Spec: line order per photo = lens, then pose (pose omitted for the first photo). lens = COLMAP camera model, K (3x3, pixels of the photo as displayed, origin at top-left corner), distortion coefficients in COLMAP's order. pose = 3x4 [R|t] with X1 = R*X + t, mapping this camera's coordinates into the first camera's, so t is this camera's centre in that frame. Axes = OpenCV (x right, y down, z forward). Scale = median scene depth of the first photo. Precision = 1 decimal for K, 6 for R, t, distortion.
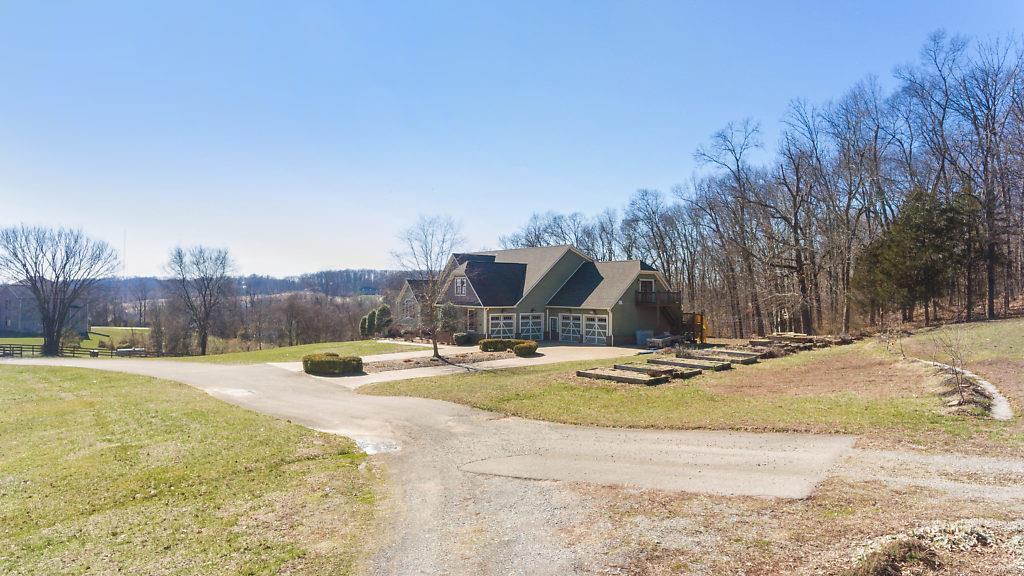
lens RADIAL K [[606.1, 0, 512.0], [0, 606.1, 288.0], [0, 0, 1]] dist [0.000535, -0.002254]
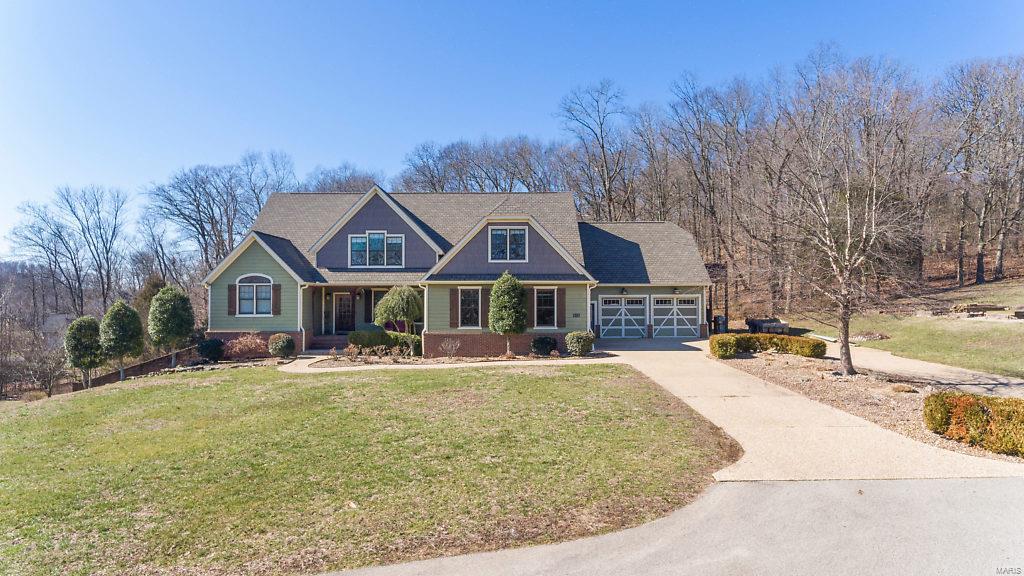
lens RADIAL K [[606.1, 0, 512.0], [0, 606.1, 288.0], [0, 0, 1]] dist [0.000535, -0.002254]
pose [[0.609409, 0.001430, 0.792854, -0.508809], [-0.000735, 0.999999, -0.001239, 0.036793], [-0.792855, 0.000172, 0.609410, 0.713109]]
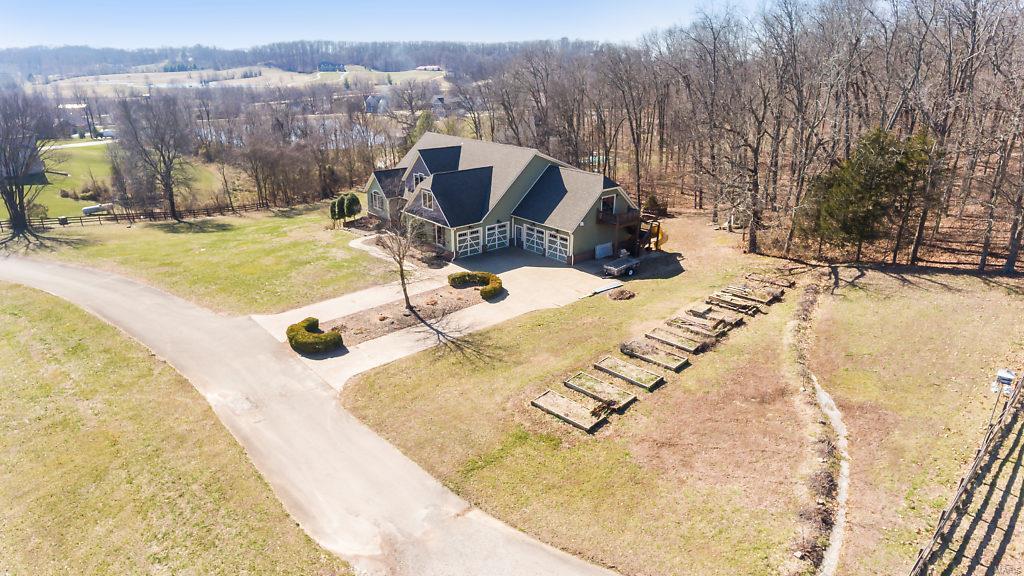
lens RADIAL K [[606.1, 0, 512.0], [0, 606.1, 288.0], [0, 0, 1]] dist [0.000535, -0.002254]
pose [[0.998993, -0.012401, 0.043111, 0.011446], [-0.004186, 0.931065, 0.364829, -0.246063], [-0.044664, -0.364642, 0.930076, -0.009259]]
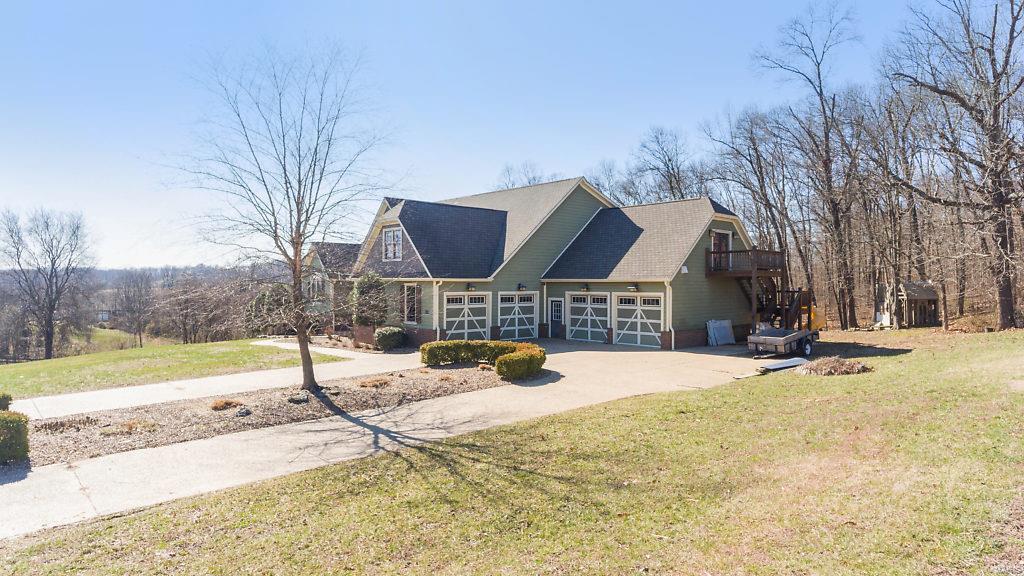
lens RADIAL K [[606.1, 0, 512.0], [0, 606.1, 288.0], [0, 0, 1]] dist [0.000535, -0.002254]
pose [[0.997861, -0.004303, 0.065233, -0.011487], [0.003212, 0.999854, 0.016811, 0.029850], [-0.065296, -0.016566, 0.997728, 0.449566]]
